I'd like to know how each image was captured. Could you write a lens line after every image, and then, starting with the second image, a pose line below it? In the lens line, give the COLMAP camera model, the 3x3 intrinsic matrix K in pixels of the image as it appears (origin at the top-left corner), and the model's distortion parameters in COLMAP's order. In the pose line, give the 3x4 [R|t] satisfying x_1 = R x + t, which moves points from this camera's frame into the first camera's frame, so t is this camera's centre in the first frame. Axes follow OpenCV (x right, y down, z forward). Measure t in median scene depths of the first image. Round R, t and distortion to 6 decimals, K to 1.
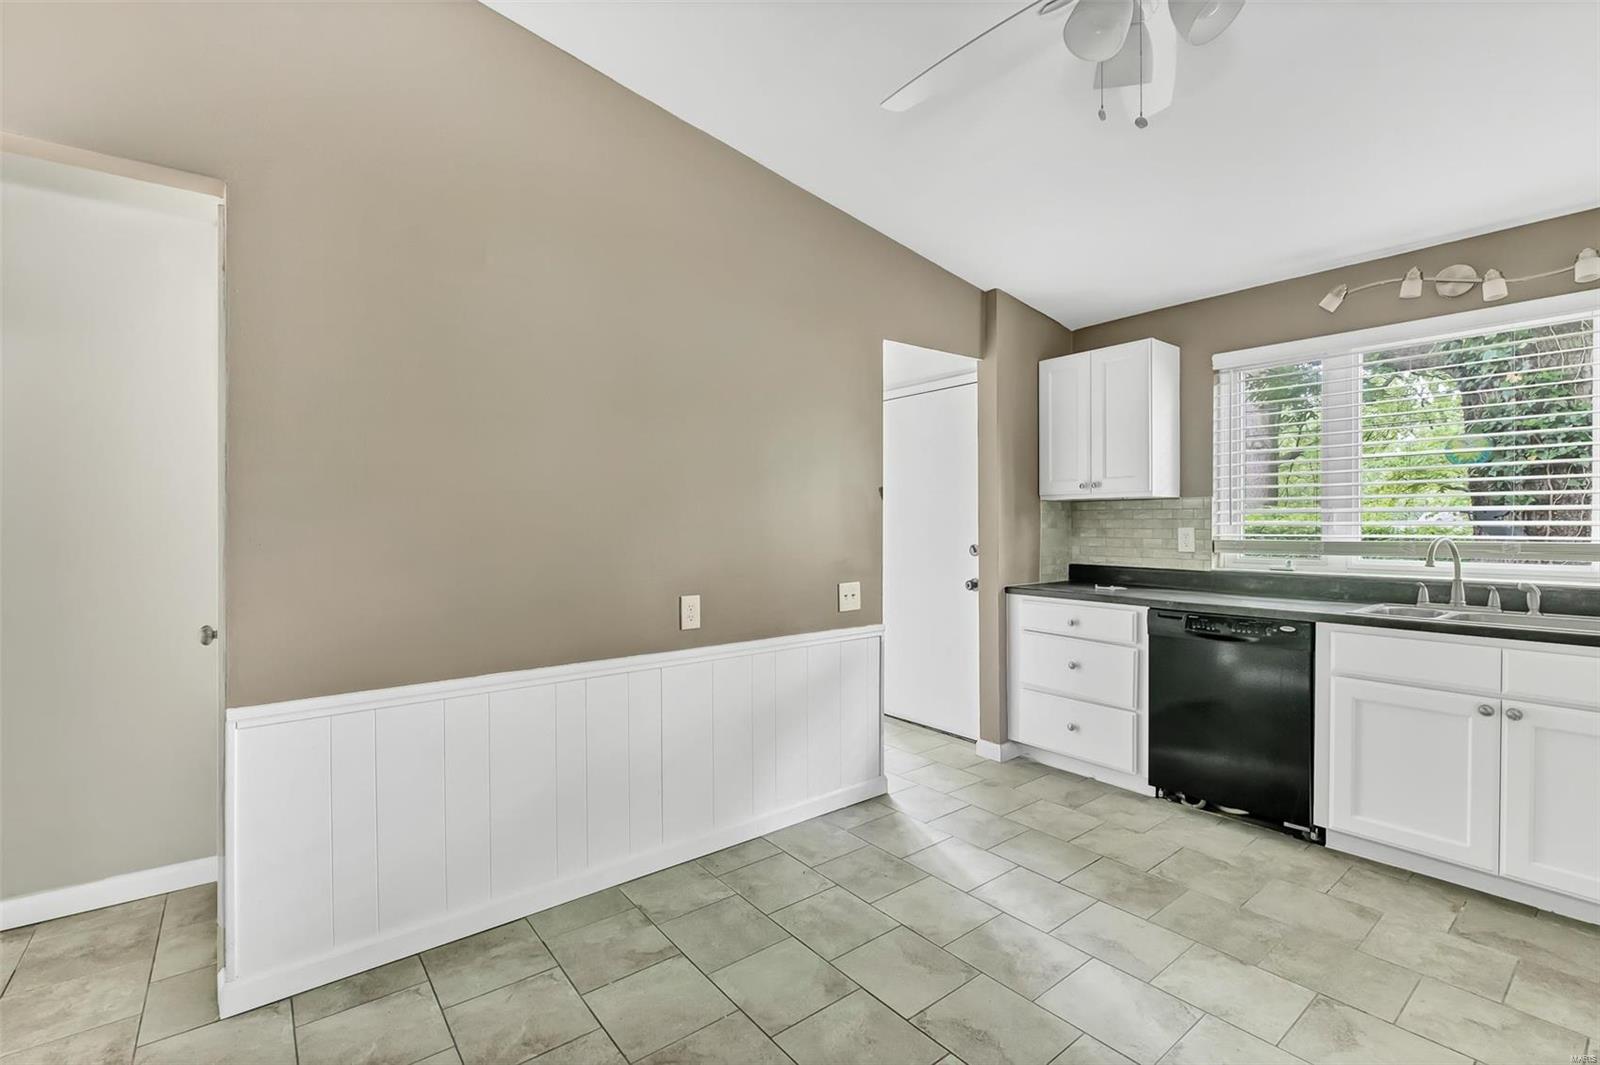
lens RADIAL K [[713.9, 0, 812.9], [0, 713.9, 527.8], [0, 0, 1]] dist [-0.002090, -0.001221]
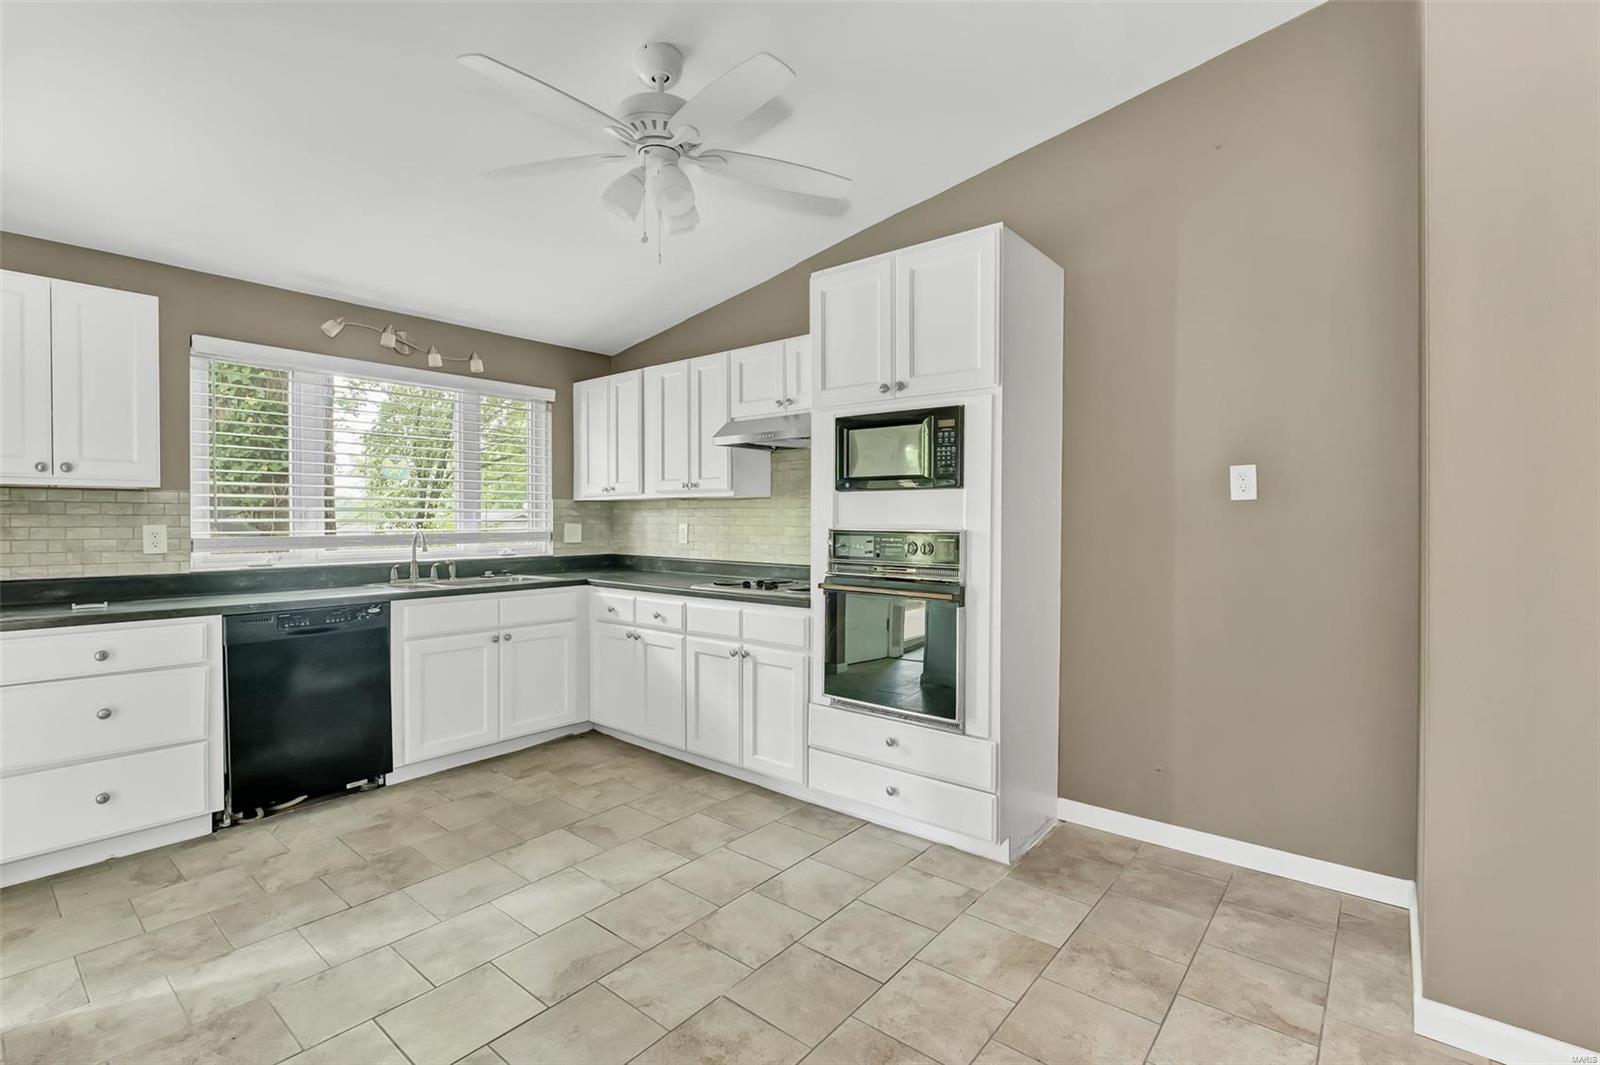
lens RADIAL K [[713.9, 0, 774.8], [0, 713.9, 523.5], [0, 0, 1]] dist [-0.002090, -0.001221]
pose [[-0.176972, -0.002198, 0.984214, -0.521056], [0.008674, 0.999955, 0.003793, 0.001109], [-0.984178, 0.009208, -0.176945, 0.489432]]
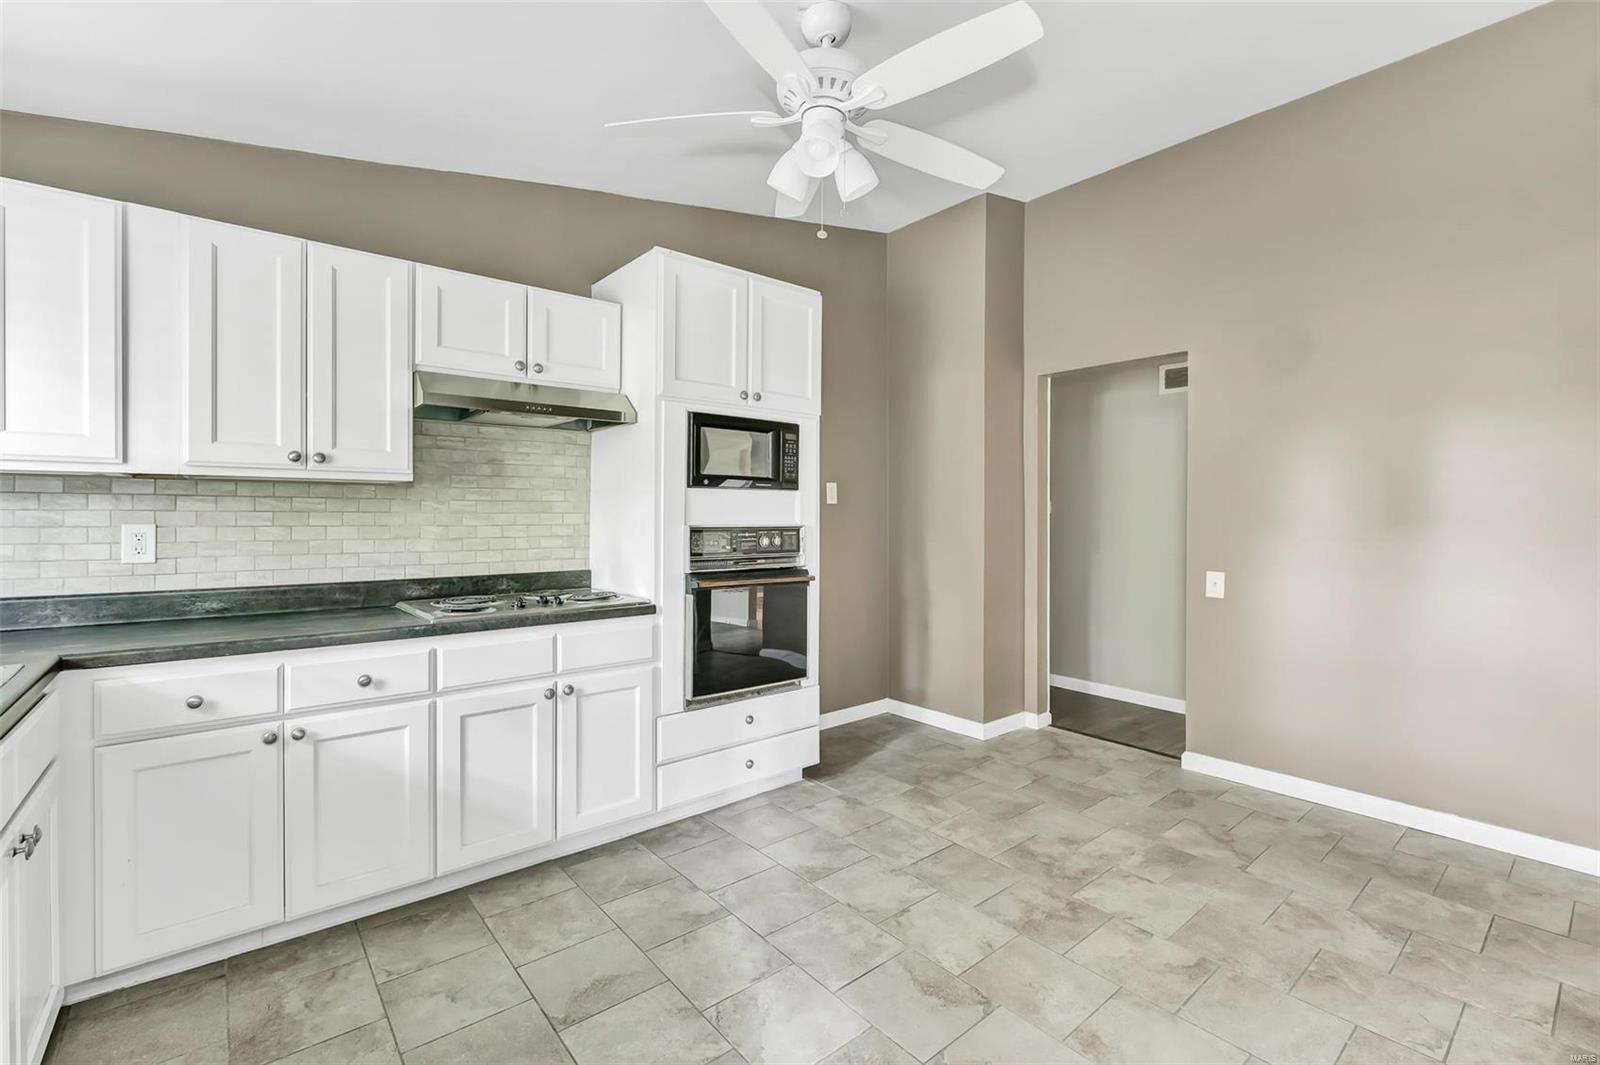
lens RADIAL K [[713.9, 0, 797.9], [0, 713.9, 510.9], [0, 0, 1]] dist [-0.002090, -0.001221]
pose [[-0.999999, 0.000146, -0.001015, 0.241789], [0.000136, 0.999952, 0.009755, -0.015448], [0.001017, 0.009755, -0.999952, 1.146577]]
